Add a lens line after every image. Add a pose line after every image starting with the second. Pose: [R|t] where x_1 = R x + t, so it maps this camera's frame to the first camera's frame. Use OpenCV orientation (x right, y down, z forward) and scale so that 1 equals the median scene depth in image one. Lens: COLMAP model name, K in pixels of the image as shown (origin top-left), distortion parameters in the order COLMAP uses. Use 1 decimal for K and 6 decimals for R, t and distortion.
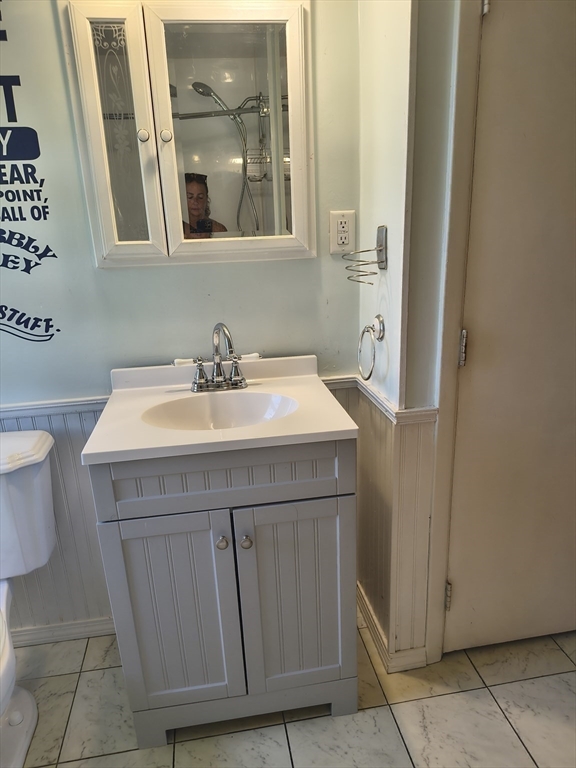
lens RADIAL K [[532.3, 0, 288.2], [0, 532.3, 389.9], [0, 0, 1]] dist [0.061742, -0.044394]
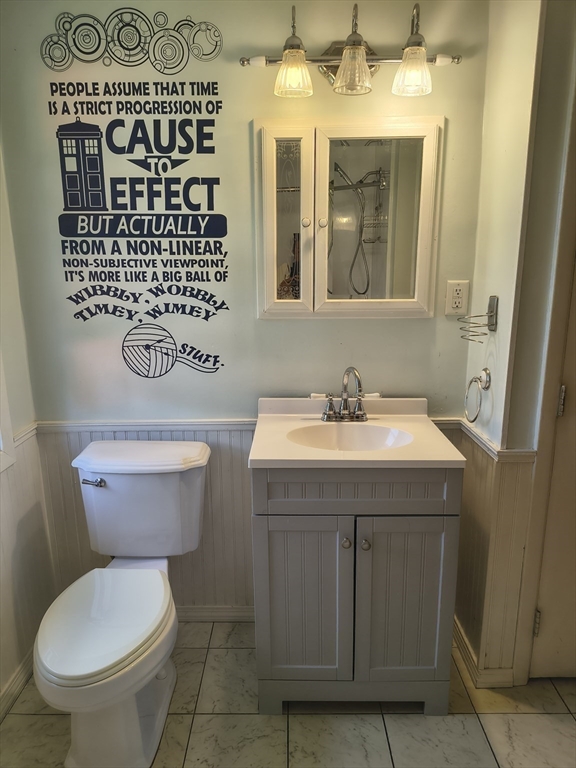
lens RADIAL K [[532.3, 0, 288.2], [0, 532.3, 389.9], [0, 0, 1]] dist [0.061742, -0.044394]
pose [[0.985878, 0.069101, -0.152542, -0.077821], [-0.080666, 0.994212, -0.070965, 0.026959], [0.146755, 0.082268, 0.985746, -0.232733]]
